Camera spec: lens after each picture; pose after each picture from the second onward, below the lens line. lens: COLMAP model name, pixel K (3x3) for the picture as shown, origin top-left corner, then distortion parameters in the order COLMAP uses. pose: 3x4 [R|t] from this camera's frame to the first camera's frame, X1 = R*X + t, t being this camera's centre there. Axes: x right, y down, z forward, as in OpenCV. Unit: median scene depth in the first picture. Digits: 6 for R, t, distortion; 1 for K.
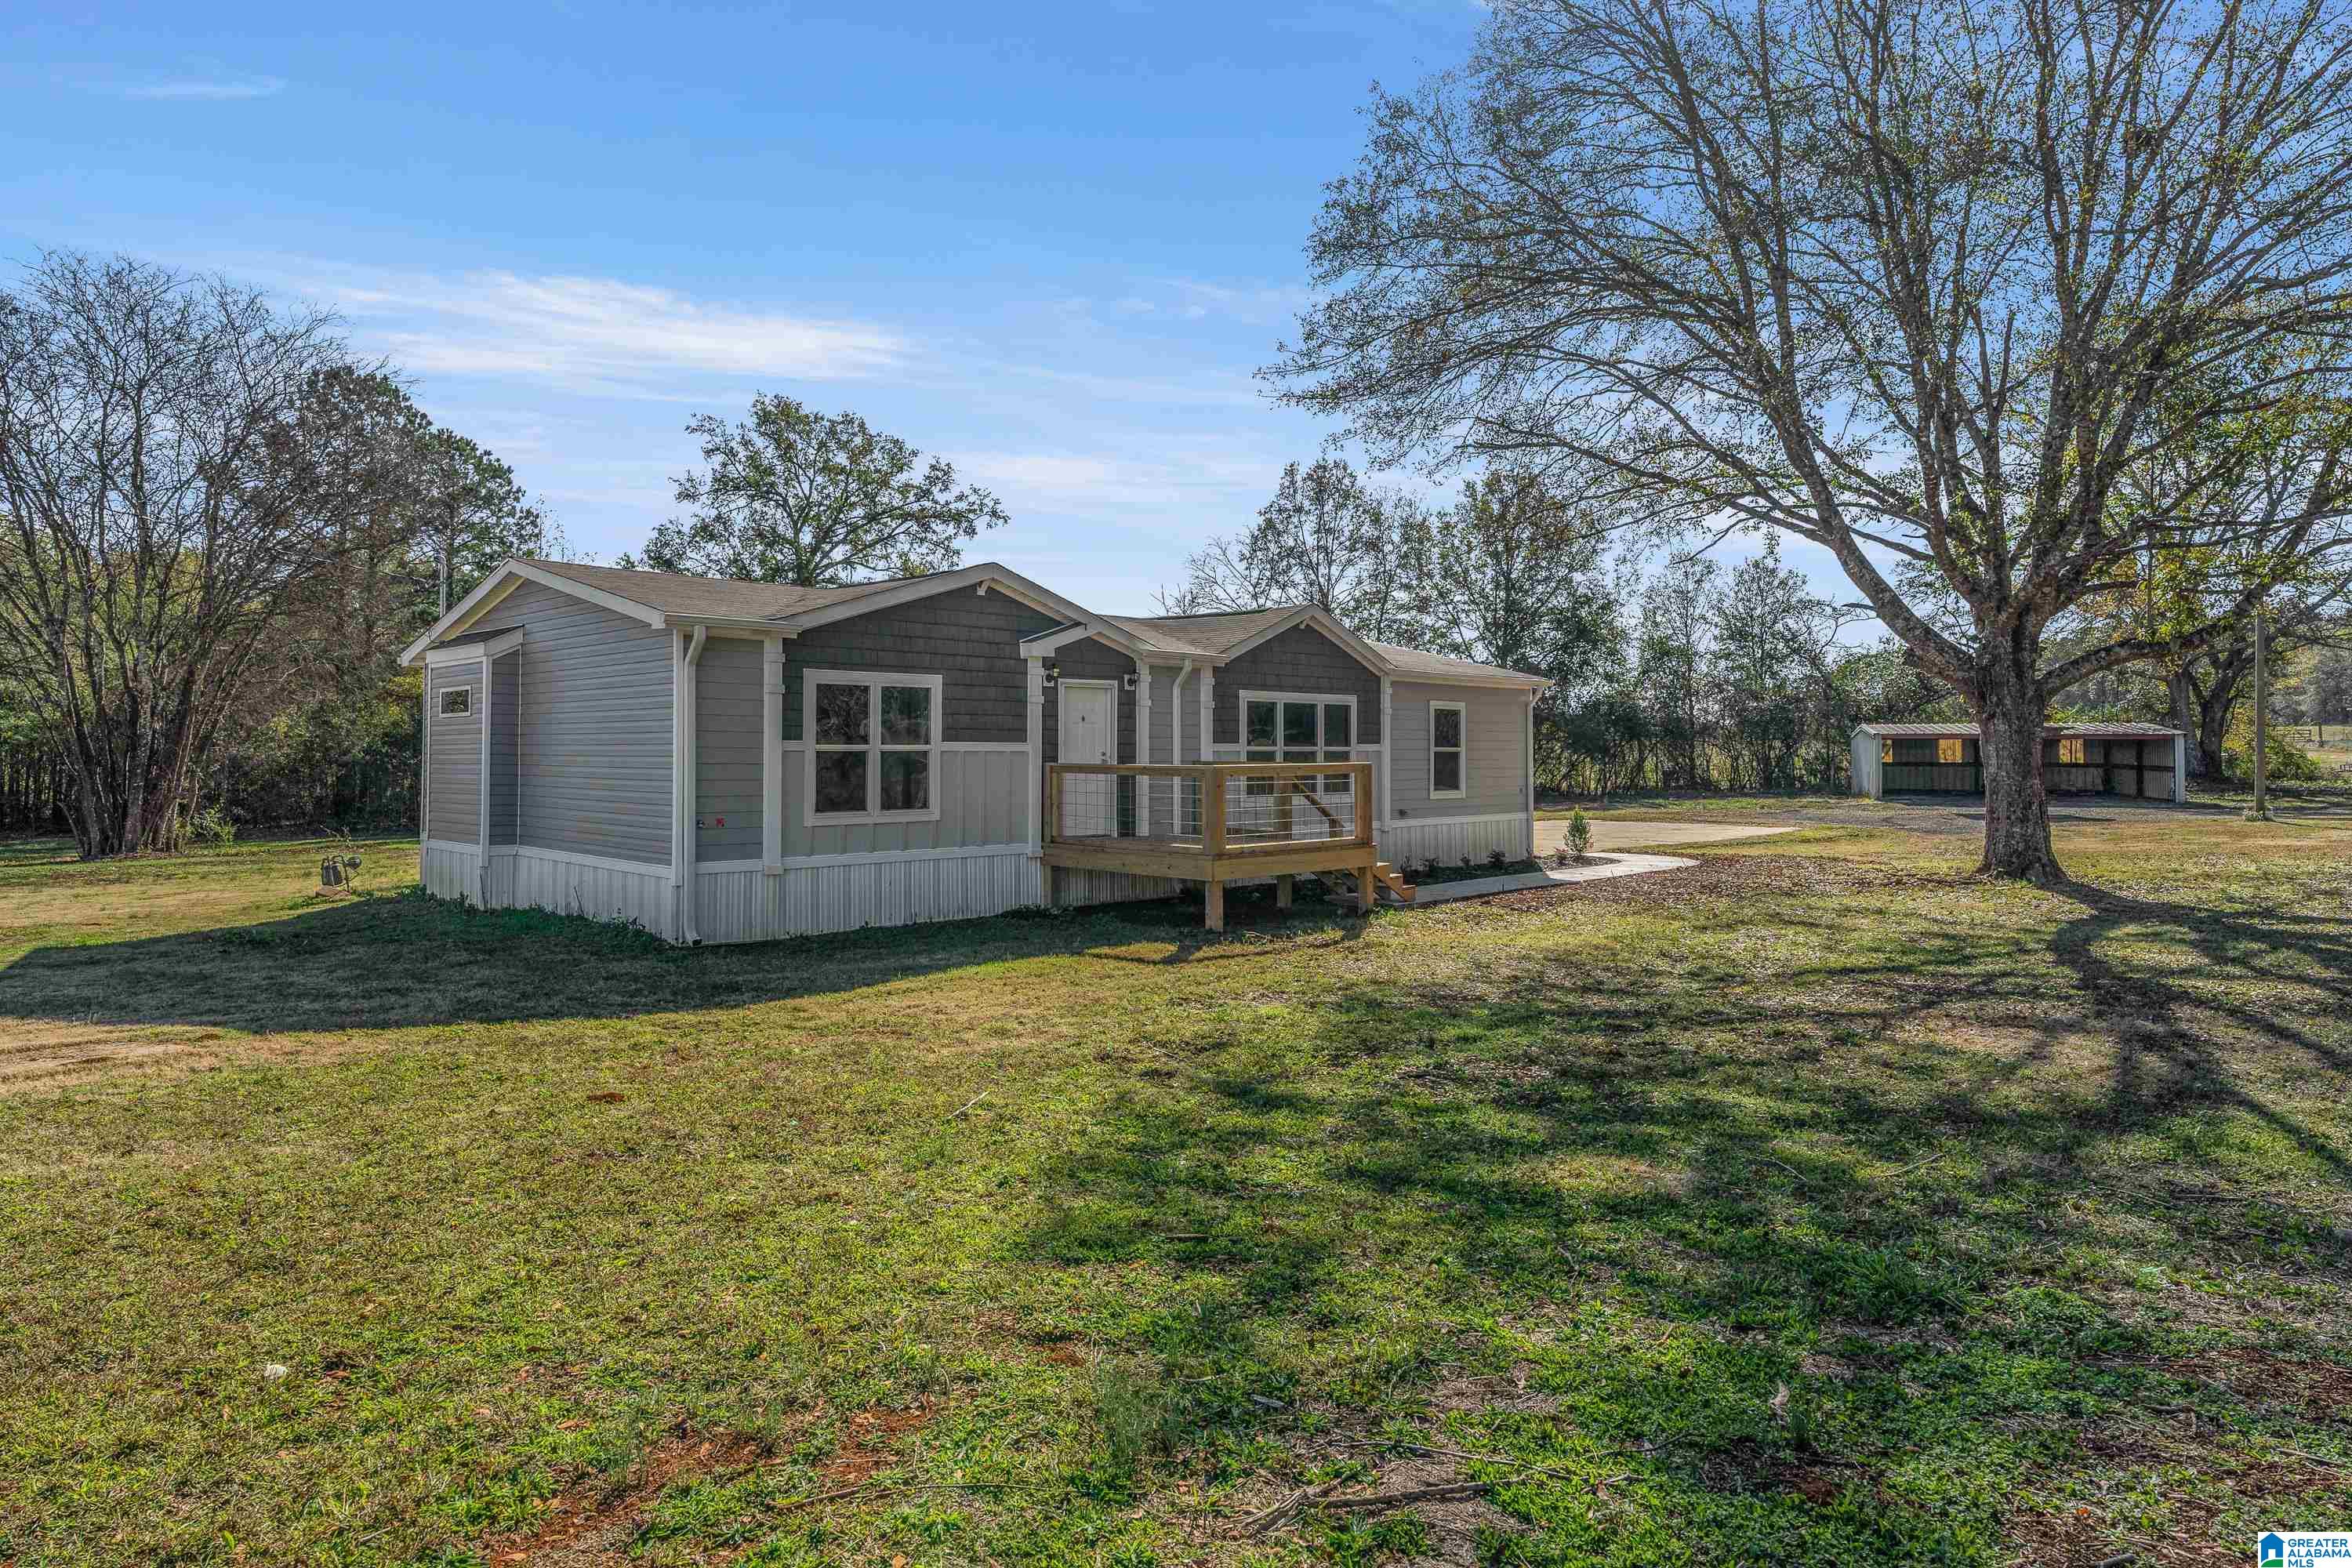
lens RADIAL K [[1308.8, 0, 1172.1], [0, 1308.8, 733.5], [0, 0, 1]] dist [-0.008777, 0.000993]
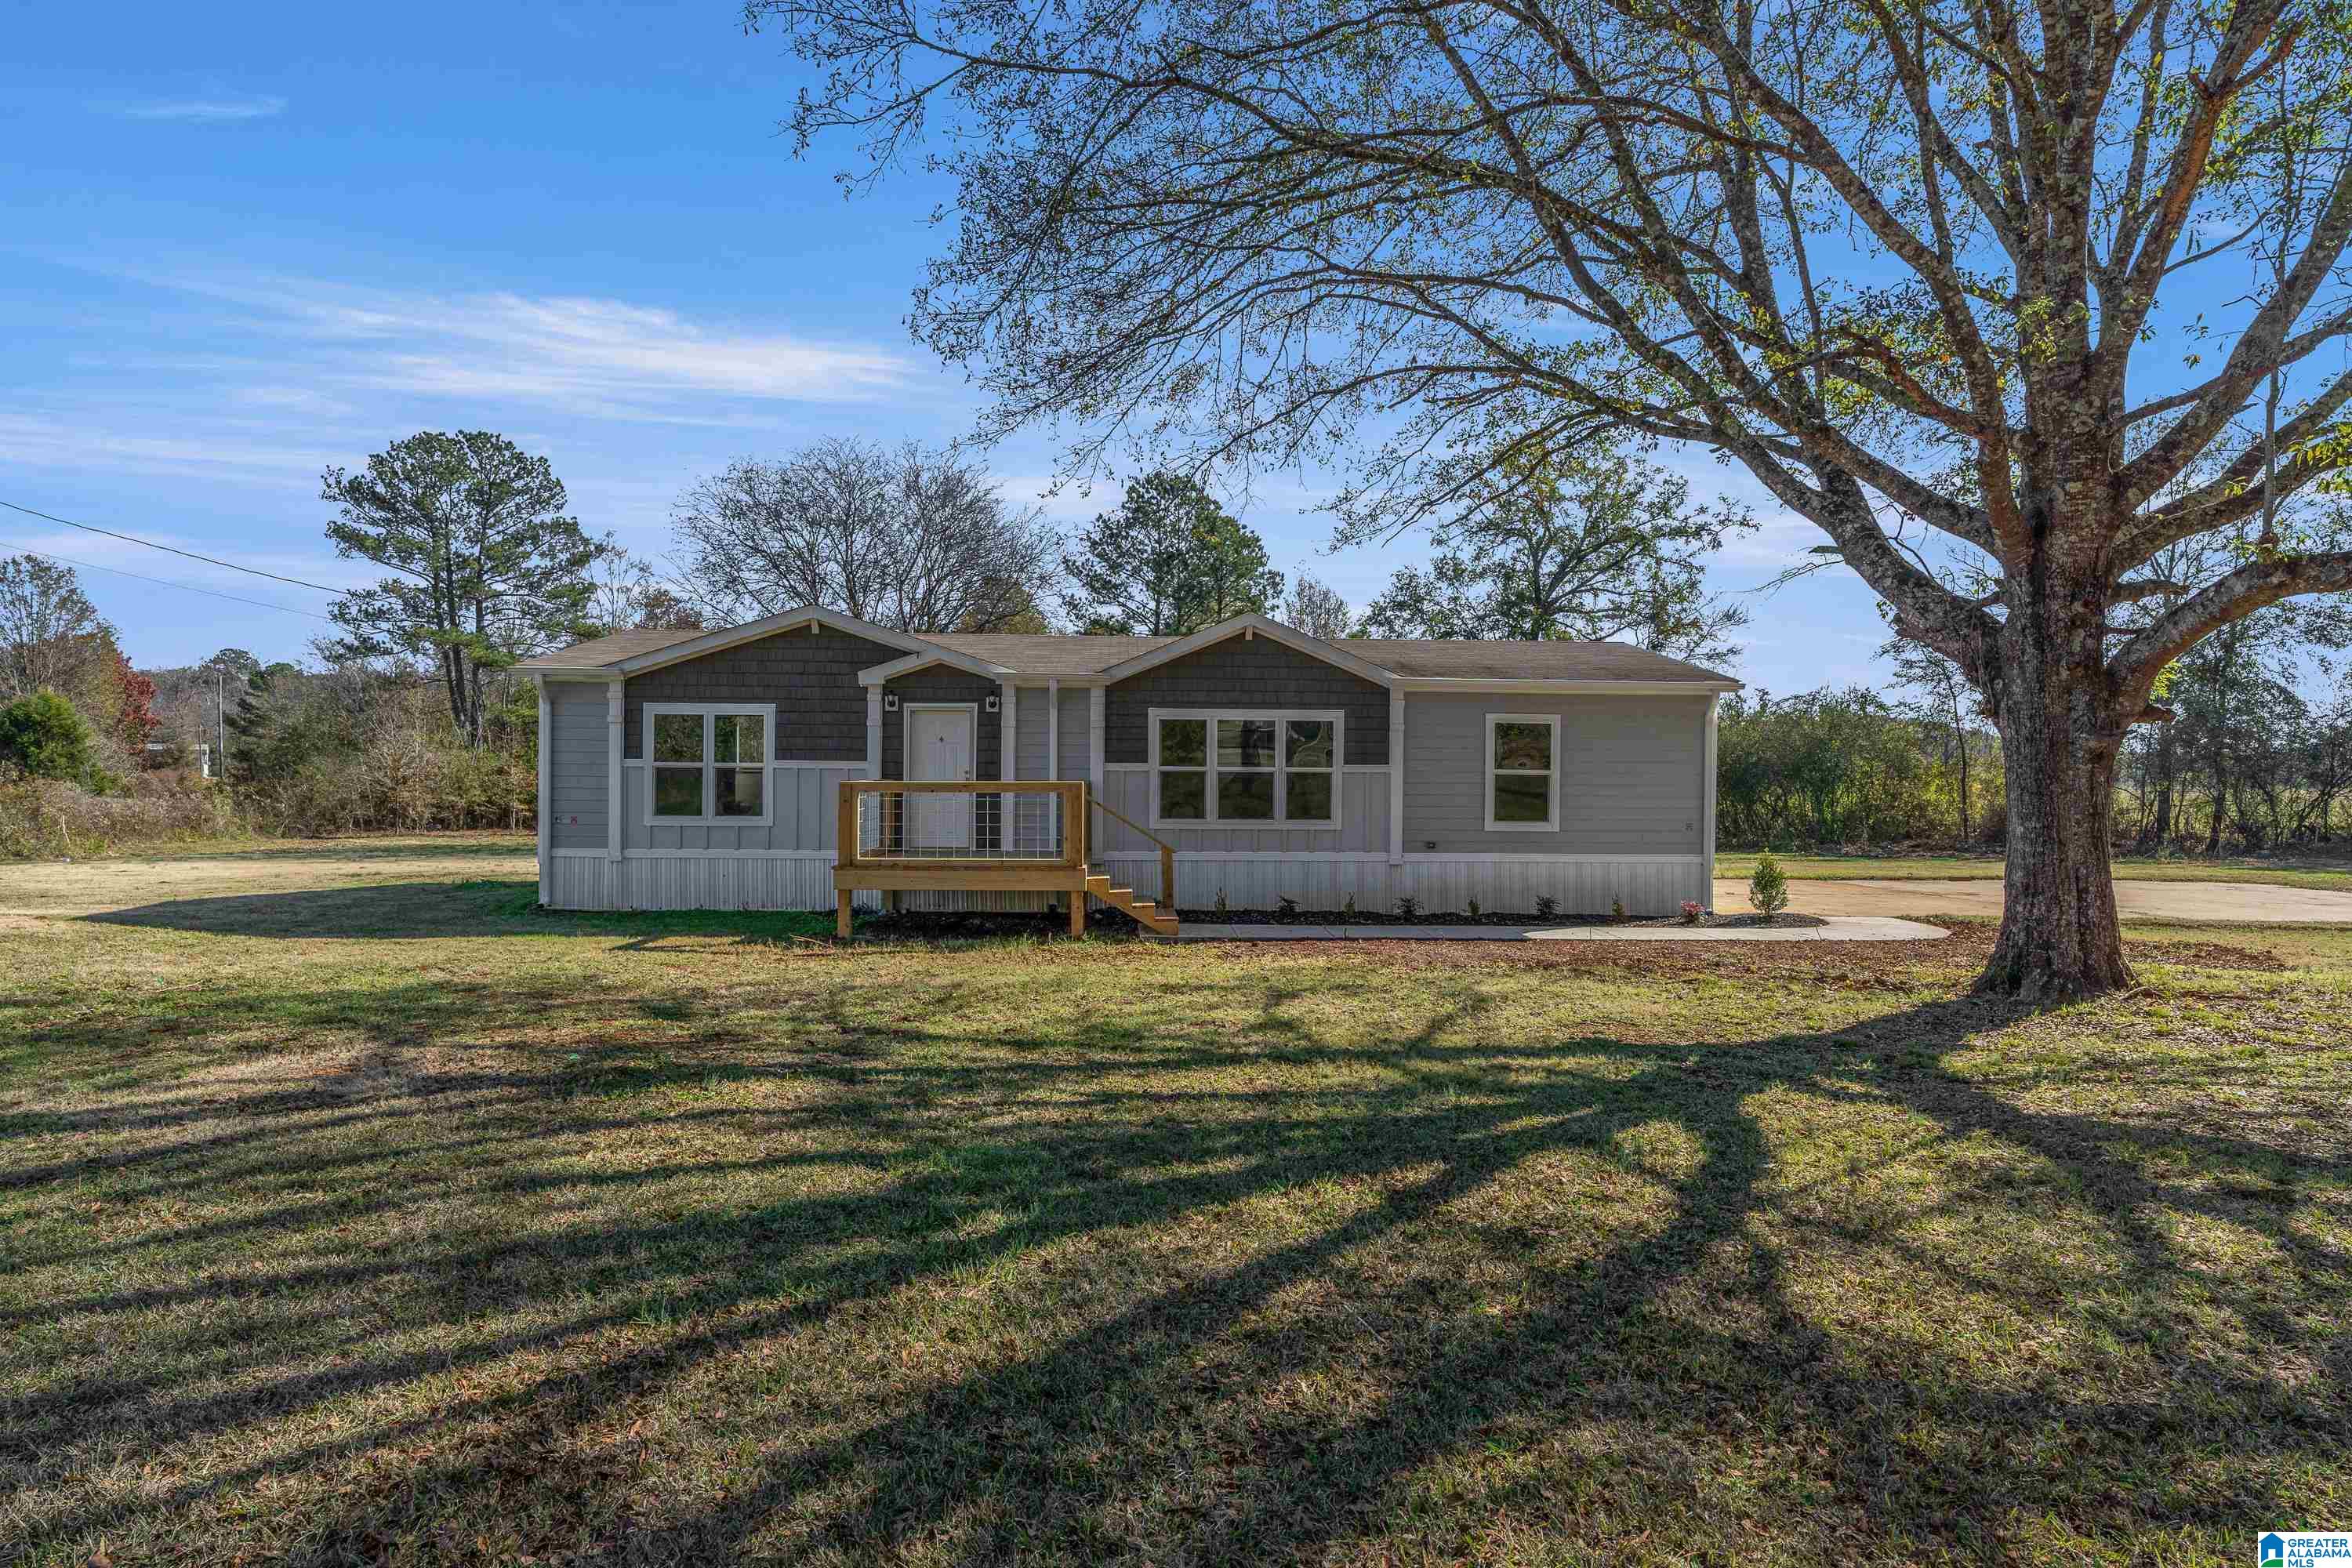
lens RADIAL K [[1249.5, 0, 1176.0], [0, 1249.5, 784.0], [0, 0, 1]] dist [-0.003252, -0.000307]
pose [[0.749437, 0.010707, -0.661989, 0.761386], [0.000936, 0.999851, 0.017231, 0.007735], [0.662075, -0.013533, 0.749315, 0.352810]]
